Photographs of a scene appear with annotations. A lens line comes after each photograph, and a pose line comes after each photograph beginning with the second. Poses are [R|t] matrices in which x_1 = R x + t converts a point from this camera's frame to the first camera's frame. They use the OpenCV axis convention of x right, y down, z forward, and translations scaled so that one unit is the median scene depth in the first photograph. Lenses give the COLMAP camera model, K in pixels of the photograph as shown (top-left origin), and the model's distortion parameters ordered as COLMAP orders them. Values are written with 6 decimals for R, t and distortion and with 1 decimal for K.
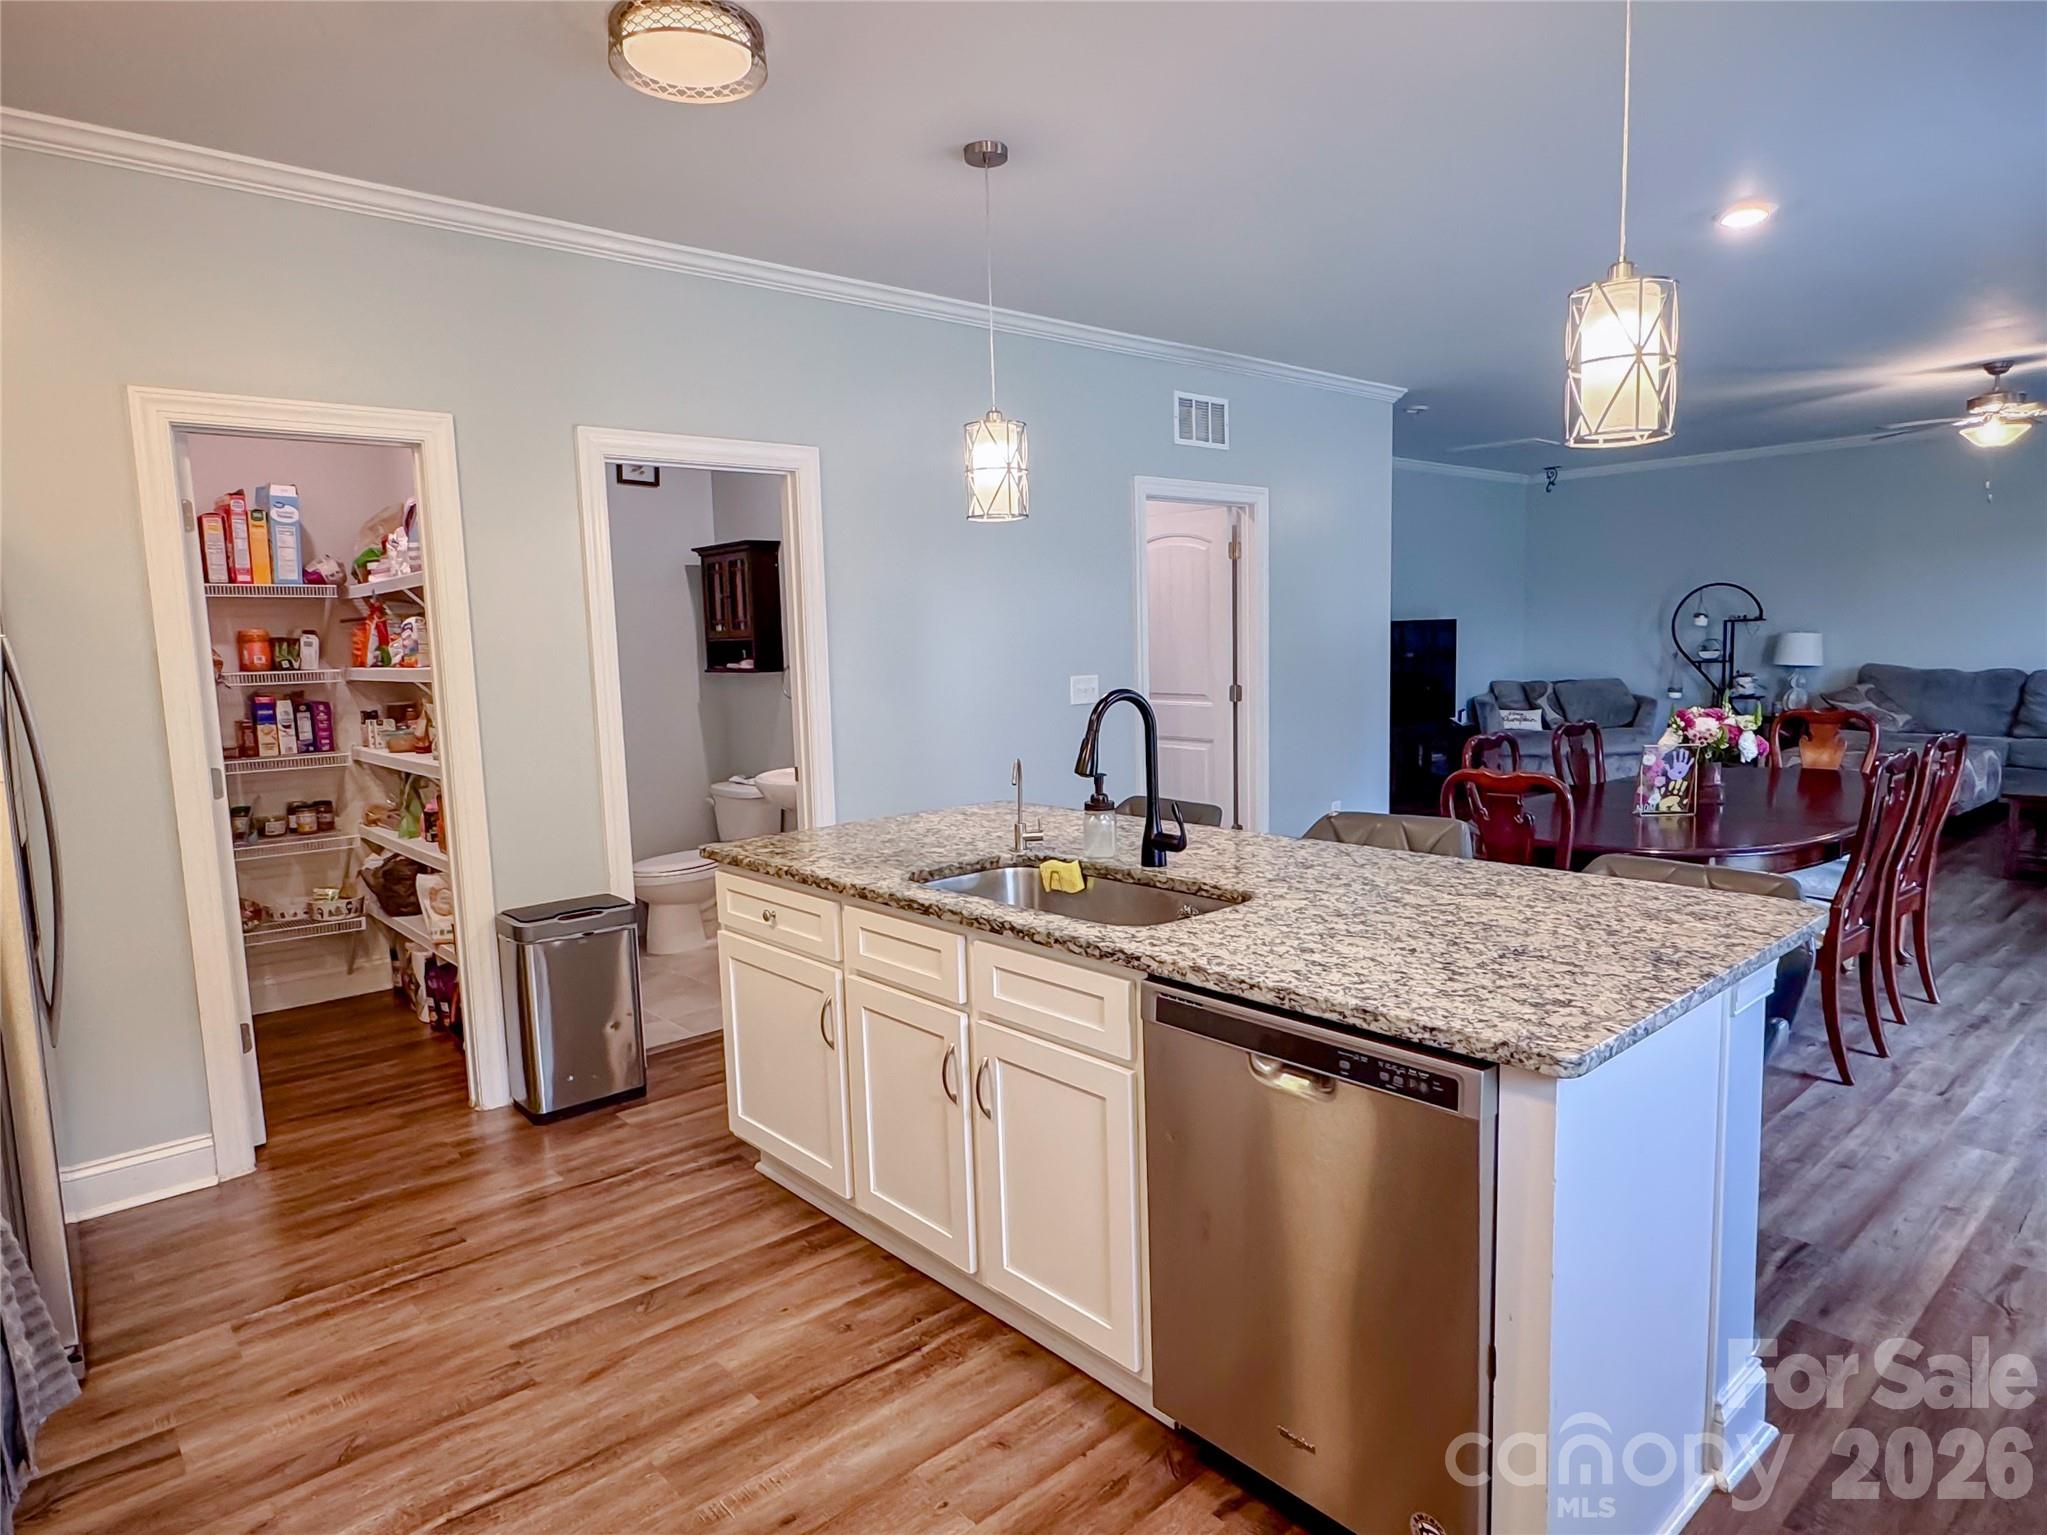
lens RADIAL K [[1192.1, 0, 1023.7], [0, 1192.1, 772.9], [0, 0, 1]] dist [-0.002192, -0.000562]
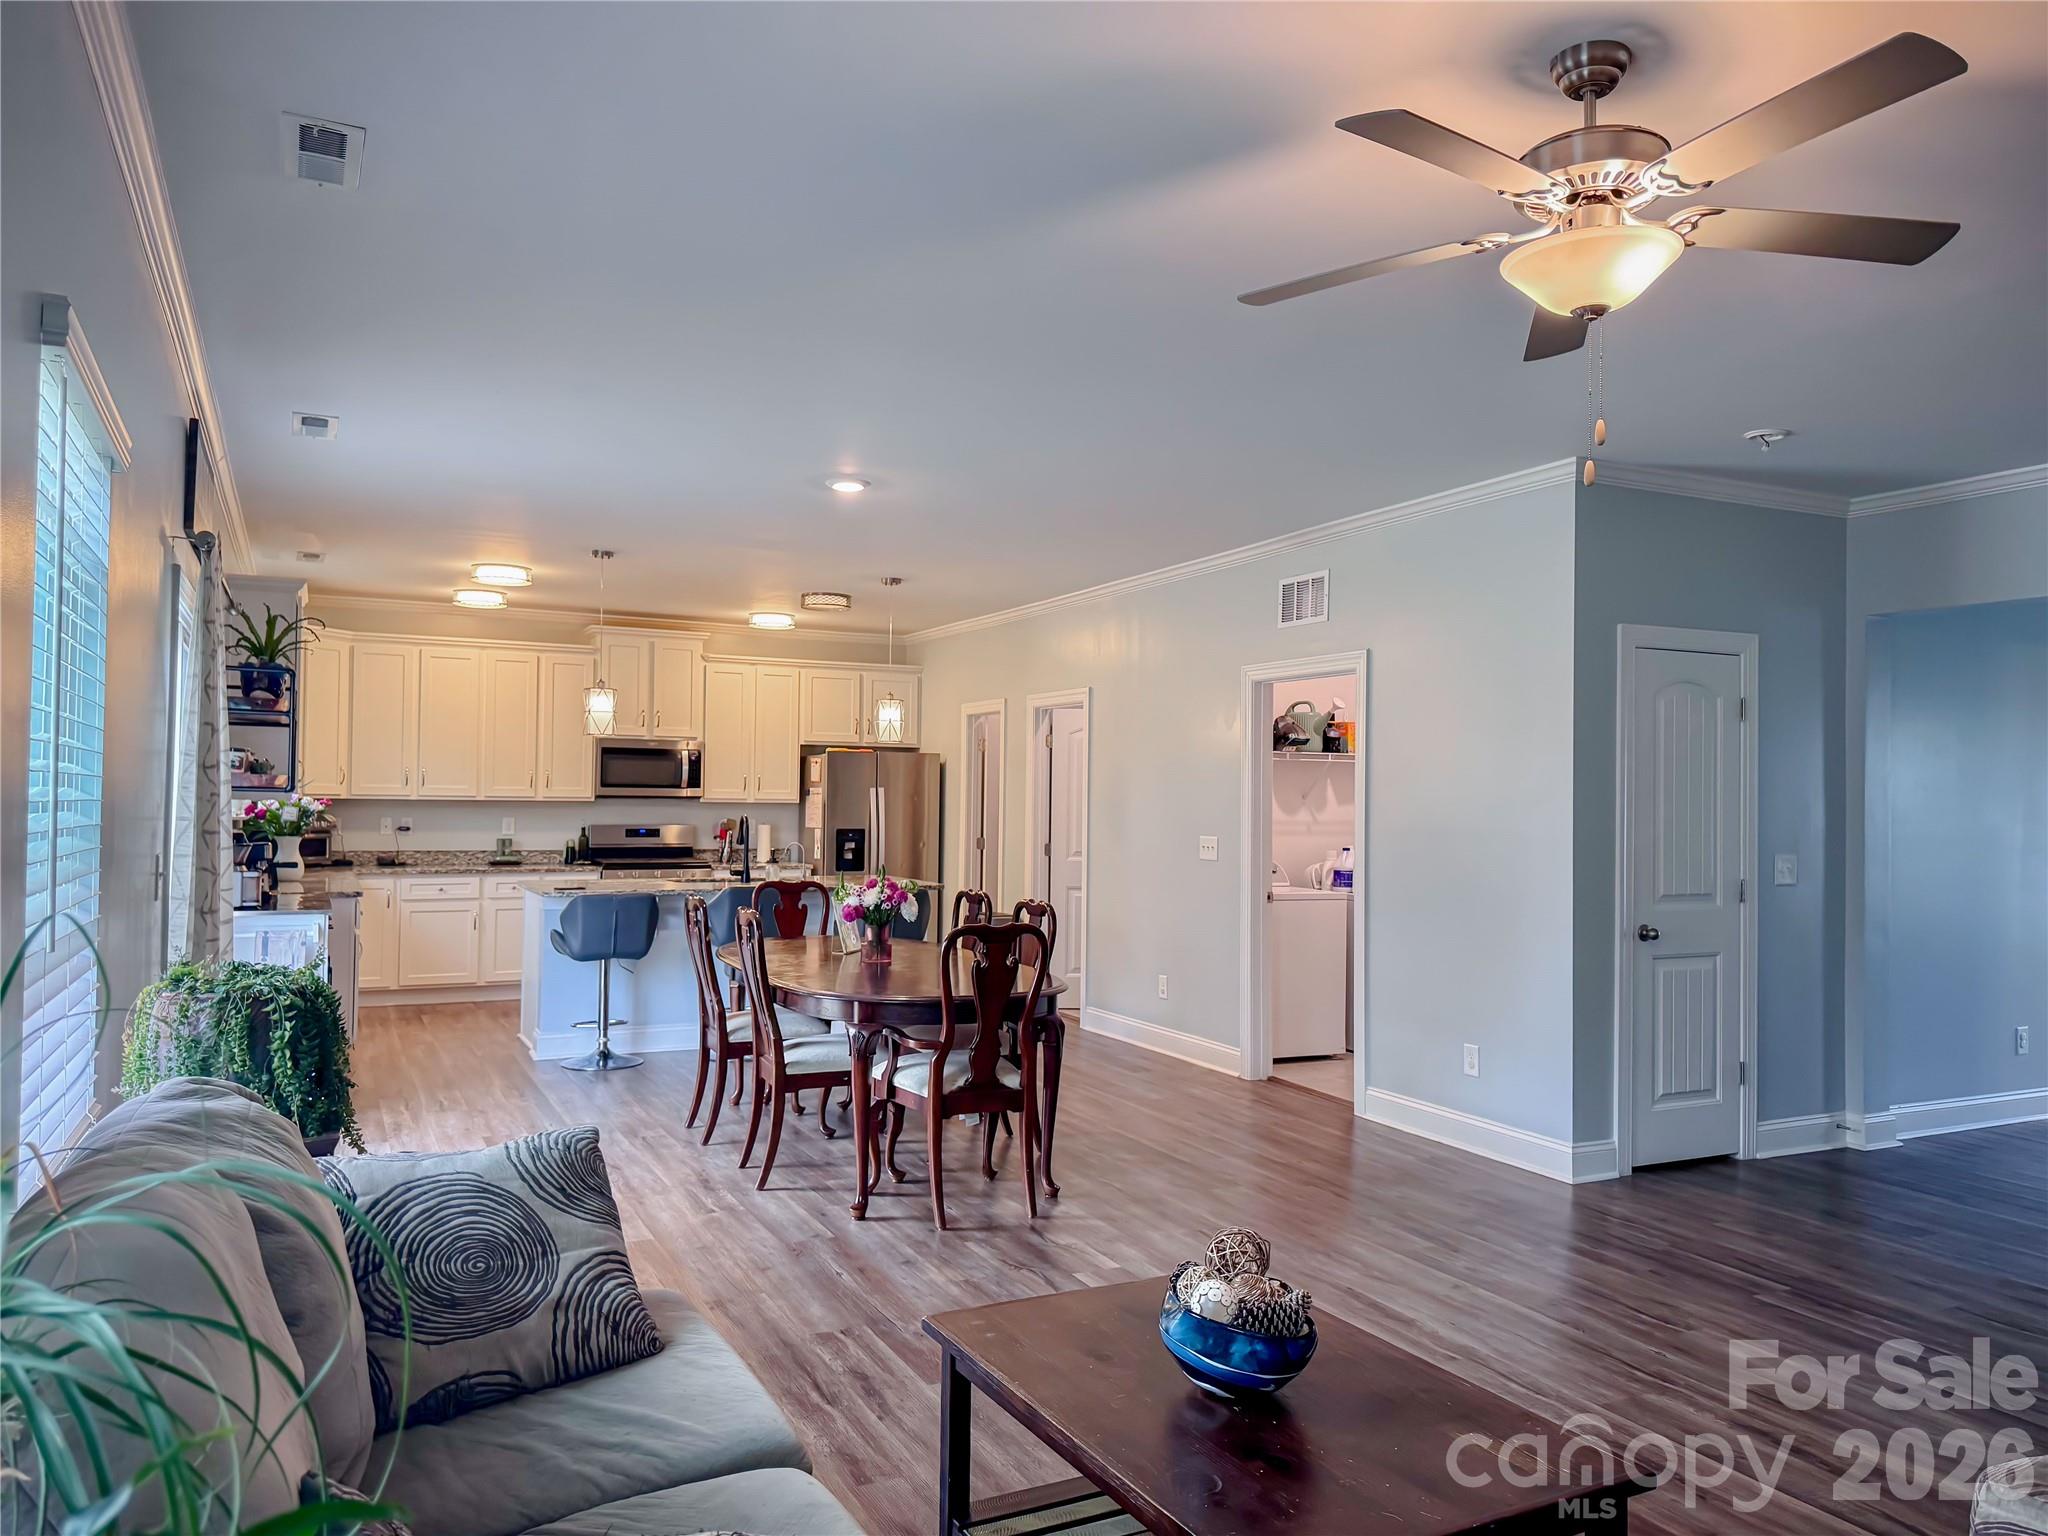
lens RADIAL K [[1444.4, 0, 1025.3], [0, 1444.4, 770.6], [0, 0, 1]] dist [0.000713, 0.000086]
pose [[-0.260086, 0.005870, -0.965568, 1.890012], [-0.105673, 0.993802, 0.034506, -0.226748], [0.959786, 0.111009, -0.257853, 1.493919]]
